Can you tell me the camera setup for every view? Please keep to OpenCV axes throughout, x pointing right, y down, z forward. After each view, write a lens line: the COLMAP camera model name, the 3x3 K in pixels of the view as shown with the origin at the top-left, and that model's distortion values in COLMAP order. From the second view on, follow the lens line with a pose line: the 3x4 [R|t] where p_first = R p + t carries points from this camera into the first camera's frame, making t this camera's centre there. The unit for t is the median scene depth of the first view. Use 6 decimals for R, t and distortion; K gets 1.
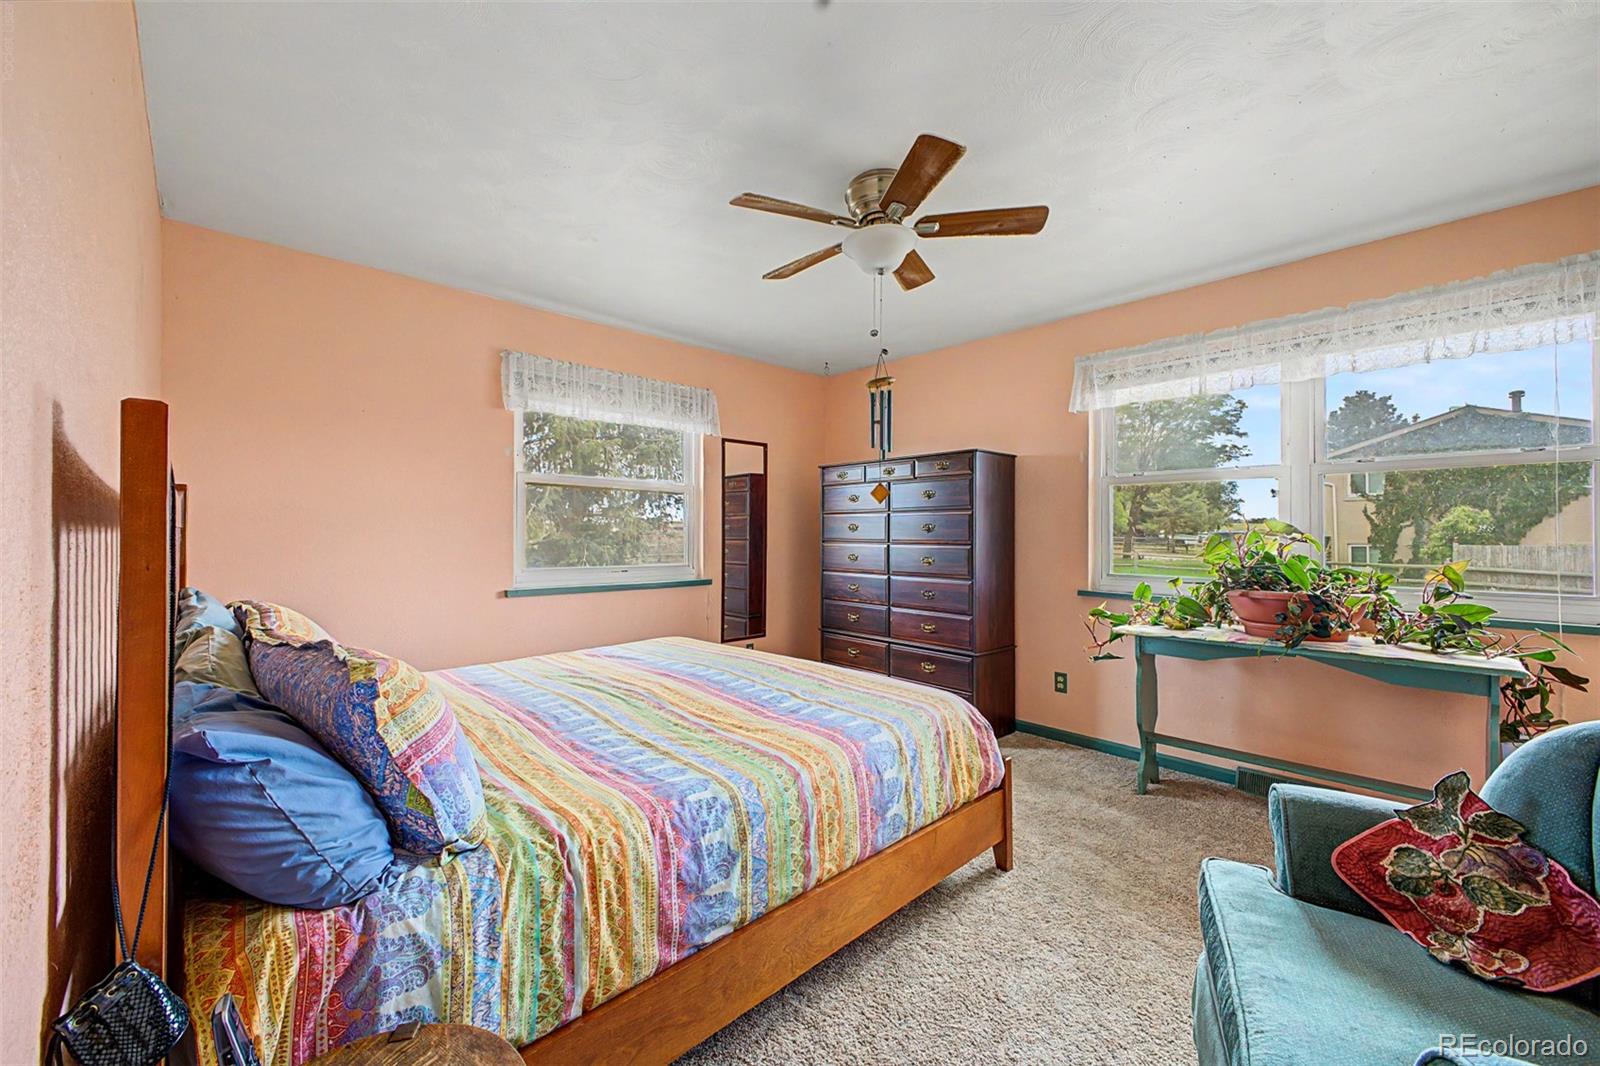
lens RADIAL K [[636.5, 0, 802.0], [0, 636.5, 530.0], [0, 0, 1]] dist [0.012075, -0.002924]
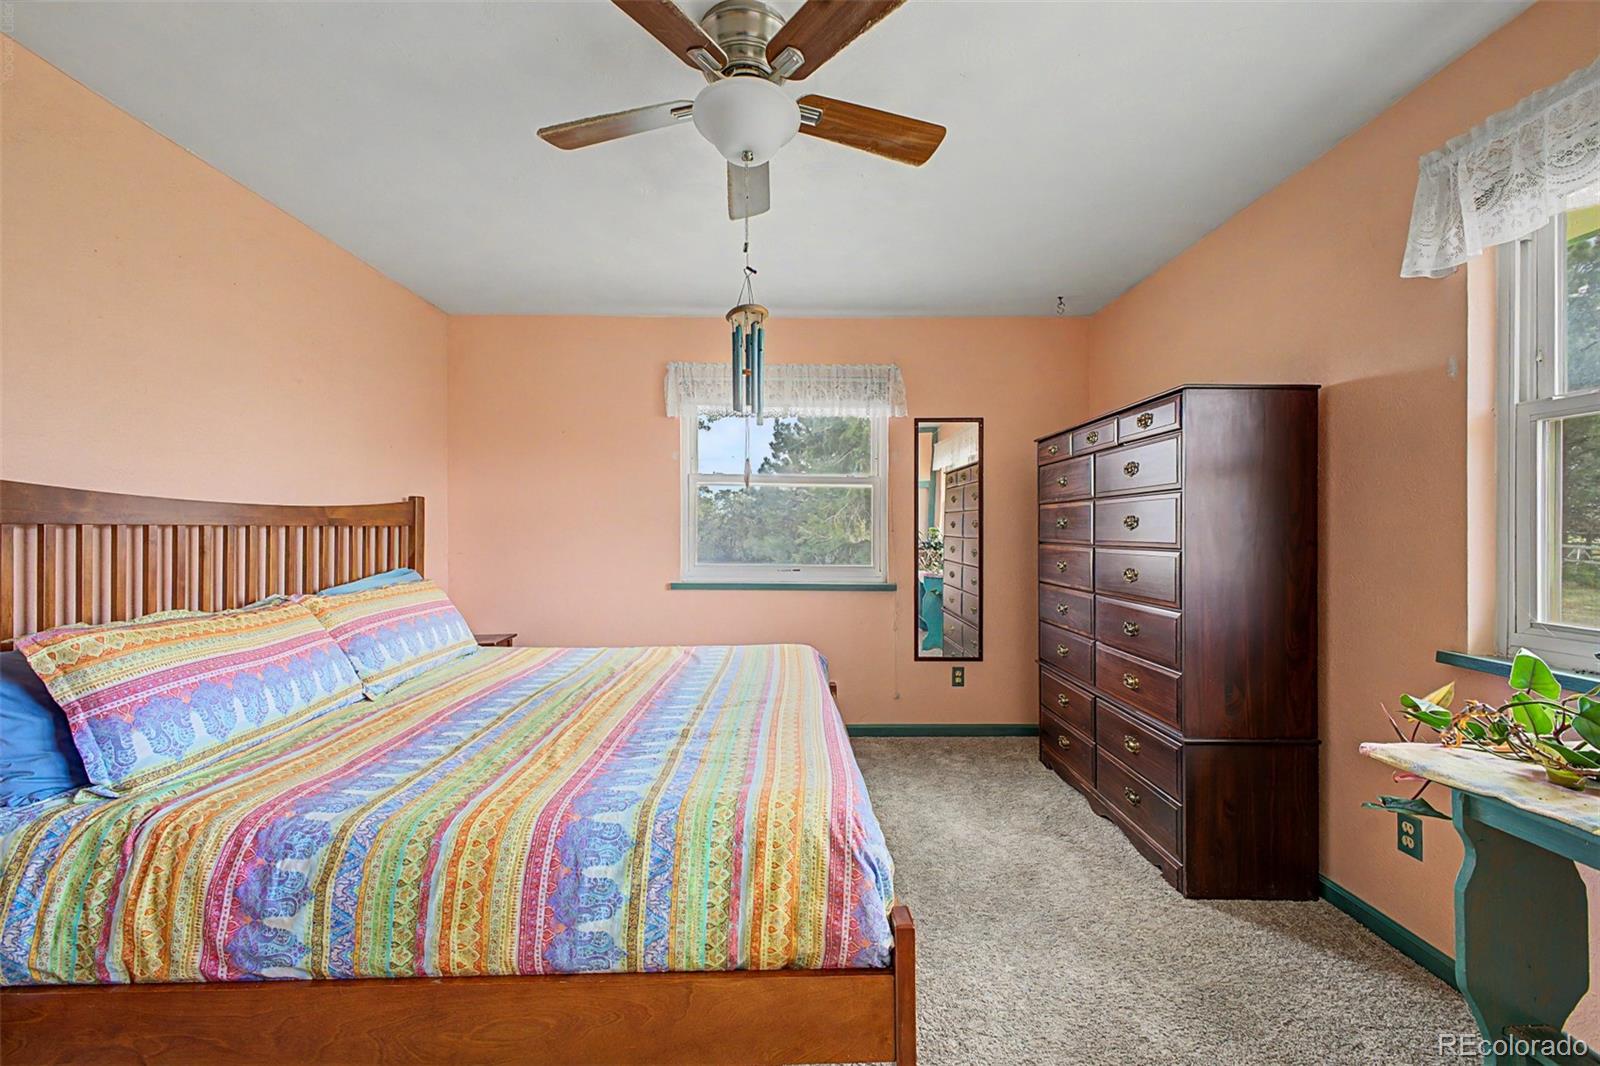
lens RADIAL K [[636.5, 0, 801.8], [0, 636.5, 531.0], [0, 0, 1]] dist [0.012075, -0.002924]
pose [[0.735361, 0.000280, -0.677676, 0.903586], [0.002593, 0.999991, 0.003227, 0.005756], [0.677671, -0.004130, 0.735354, 0.735585]]
